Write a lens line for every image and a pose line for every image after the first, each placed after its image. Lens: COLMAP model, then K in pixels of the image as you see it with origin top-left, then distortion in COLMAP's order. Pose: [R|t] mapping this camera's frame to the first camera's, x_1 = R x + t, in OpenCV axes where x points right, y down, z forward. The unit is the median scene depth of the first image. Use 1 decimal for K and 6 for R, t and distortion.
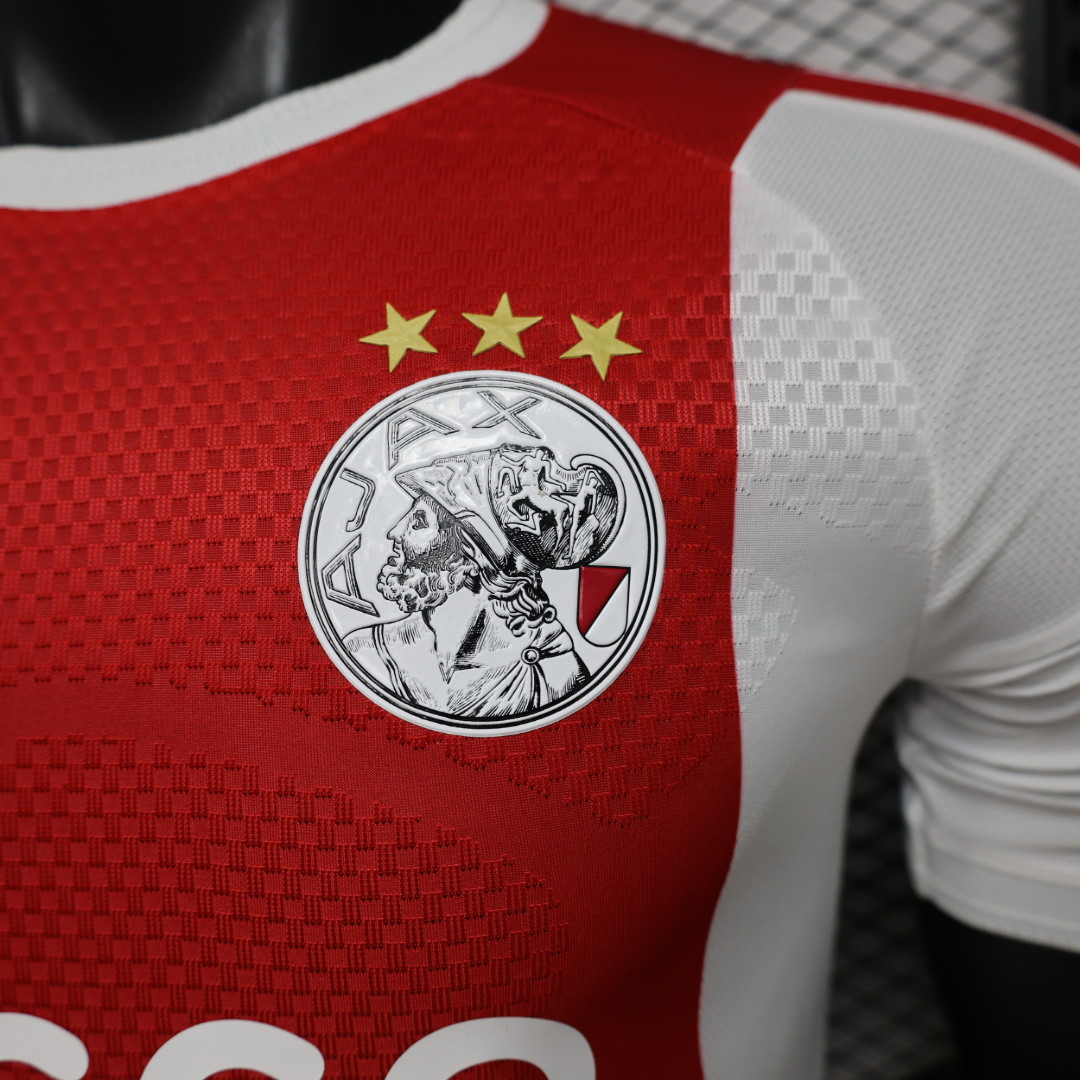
lens RADIAL K [[1258.6, 0, 540.0], [0, 1258.6, 540.0], [0, 0, 1]] dist [-0.030014, -0.042860]
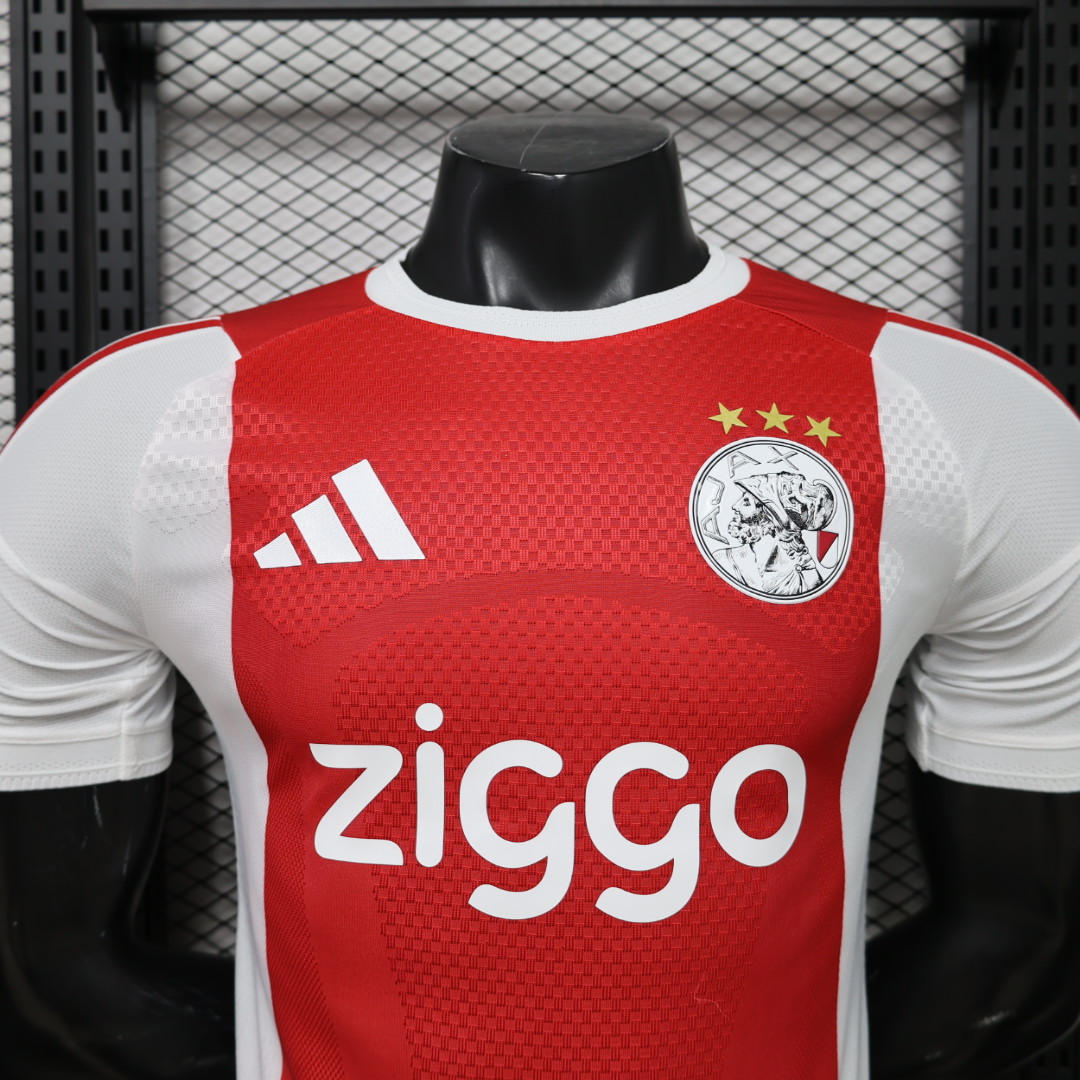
lens RADIAL K [[1258.6, 0, 540.0], [0, 1258.6, 540.0], [0, 0, 1]] dist [-0.030014, -0.042860]
pose [[0.985725, 0.080723, 0.147749, -0.725166], [-0.057584, 0.986285, -0.154682, 0.382718], [-0.158209, 0.143966, 0.976854, -0.963693]]
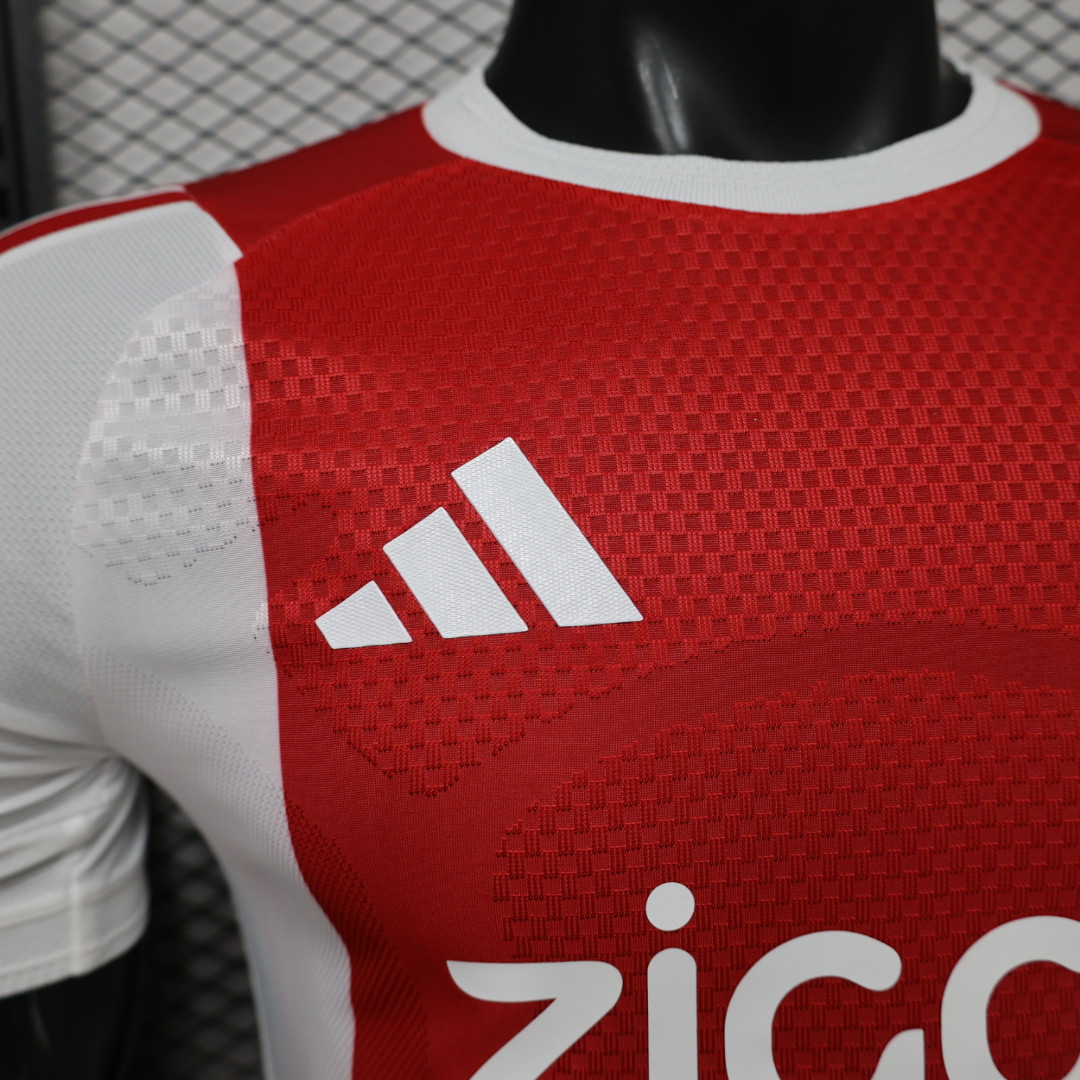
lens RADIAL K [[1226.8, 0, 539.3], [0, 1226.8, 556.6], [0, 0, 1]] dist [-0.010936, 0.005552]
pose [[0.965839, 0.014302, 0.258746, -0.973630], [0.001151, 0.998229, -0.059475, 0.120095], [-0.259139, 0.057741, 0.964113, 0.020279]]
